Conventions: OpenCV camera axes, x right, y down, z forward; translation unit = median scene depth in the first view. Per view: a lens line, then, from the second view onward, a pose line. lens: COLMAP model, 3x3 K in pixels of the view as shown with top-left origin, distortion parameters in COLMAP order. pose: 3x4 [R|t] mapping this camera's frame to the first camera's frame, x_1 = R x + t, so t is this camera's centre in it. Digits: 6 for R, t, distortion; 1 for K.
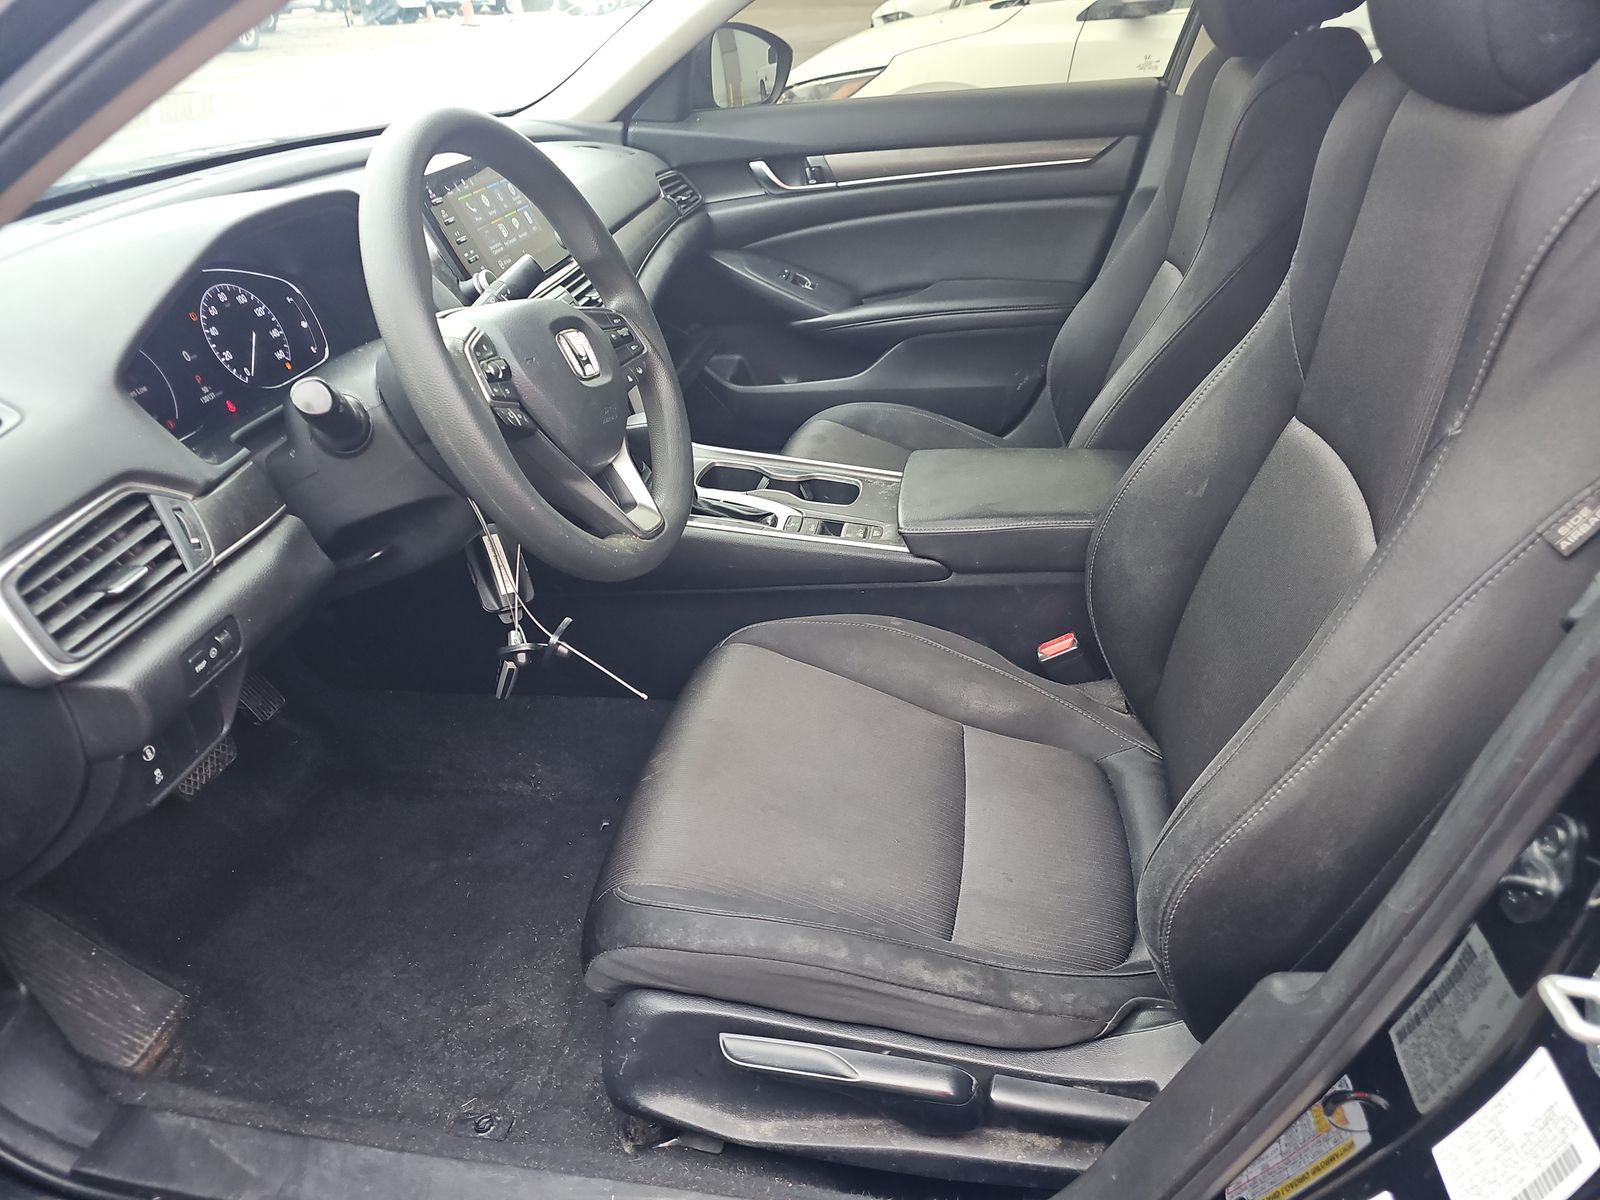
lens RADIAL K [[1062.9, 0, 809.6], [0, 1062.9, 593.3], [0, 0, 1]] dist [0.038348, -0.030211]
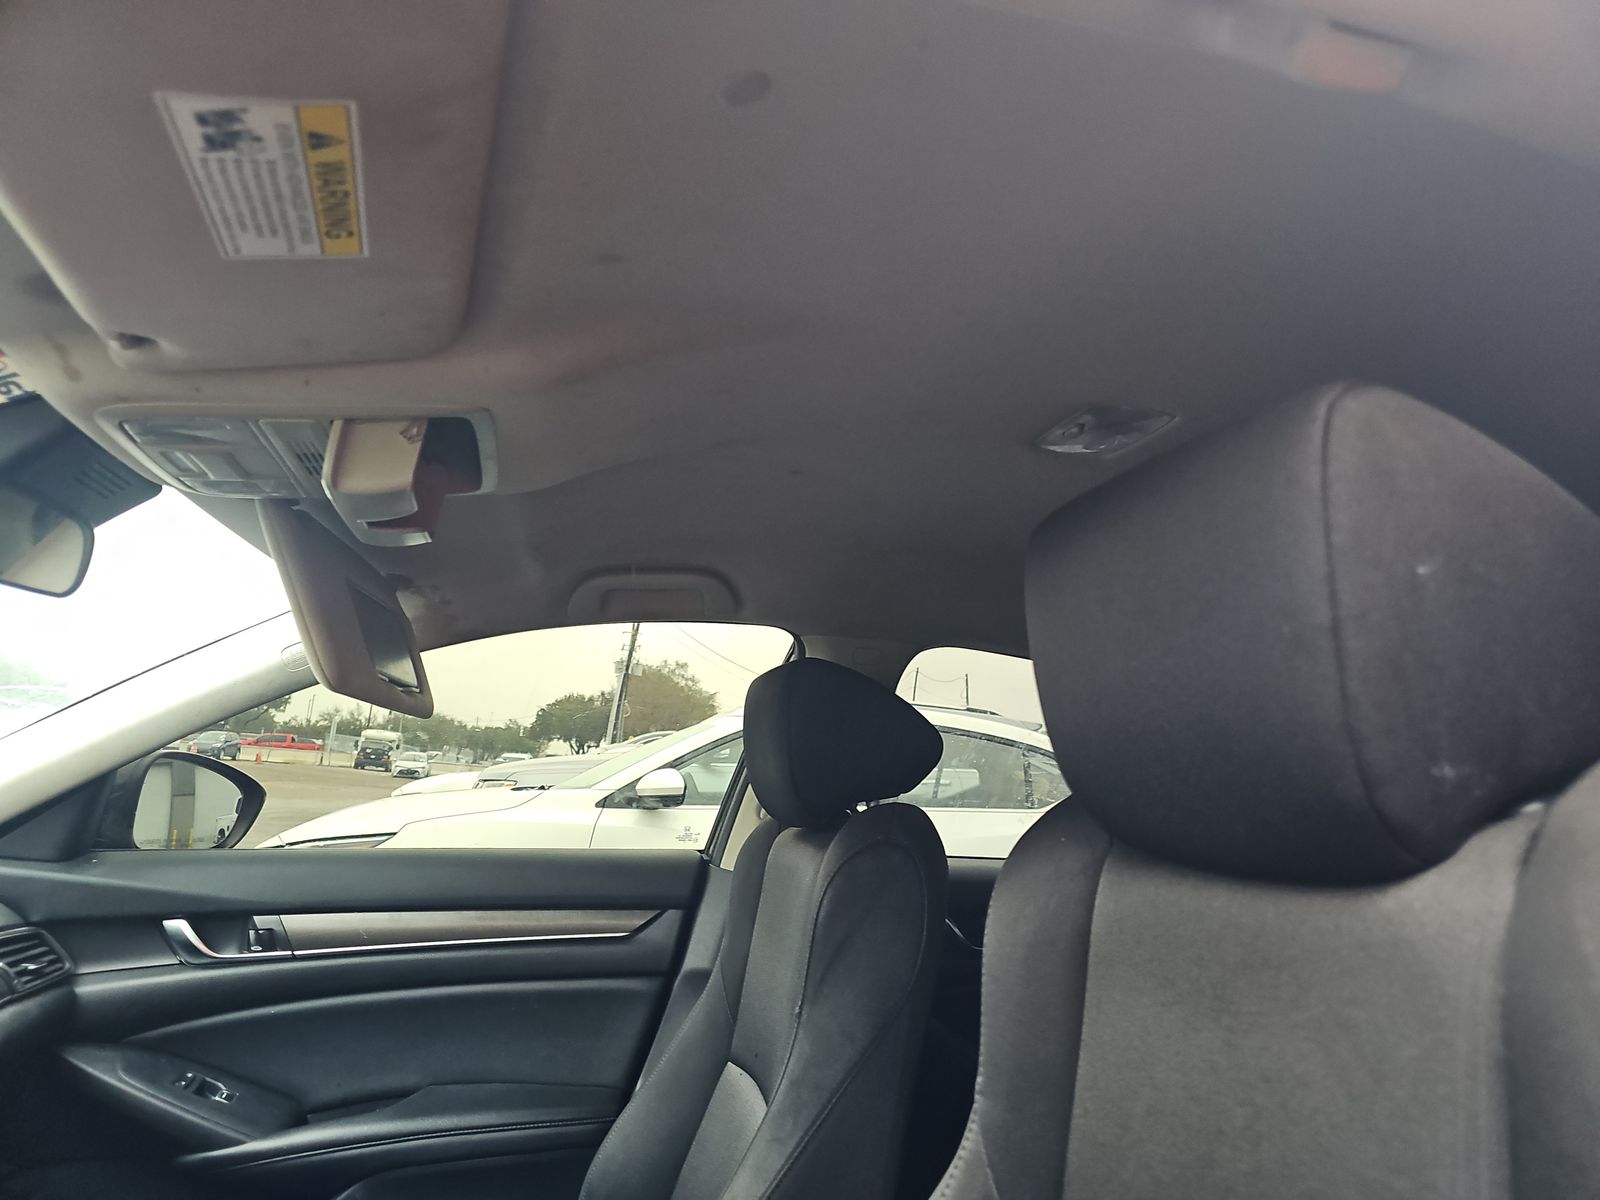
lens RADIAL K [[1062.9, 0, 813.3], [0, 1062.9, 629.7], [0, 0, 1]] dist [0.038348, -0.030211]
pose [[0.908796, 0.151043, 0.388942, 0.031935], [0.120725, 0.797113, -0.591638, -0.082117], [-0.399394, 0.584634, 0.706179, 0.210162]]
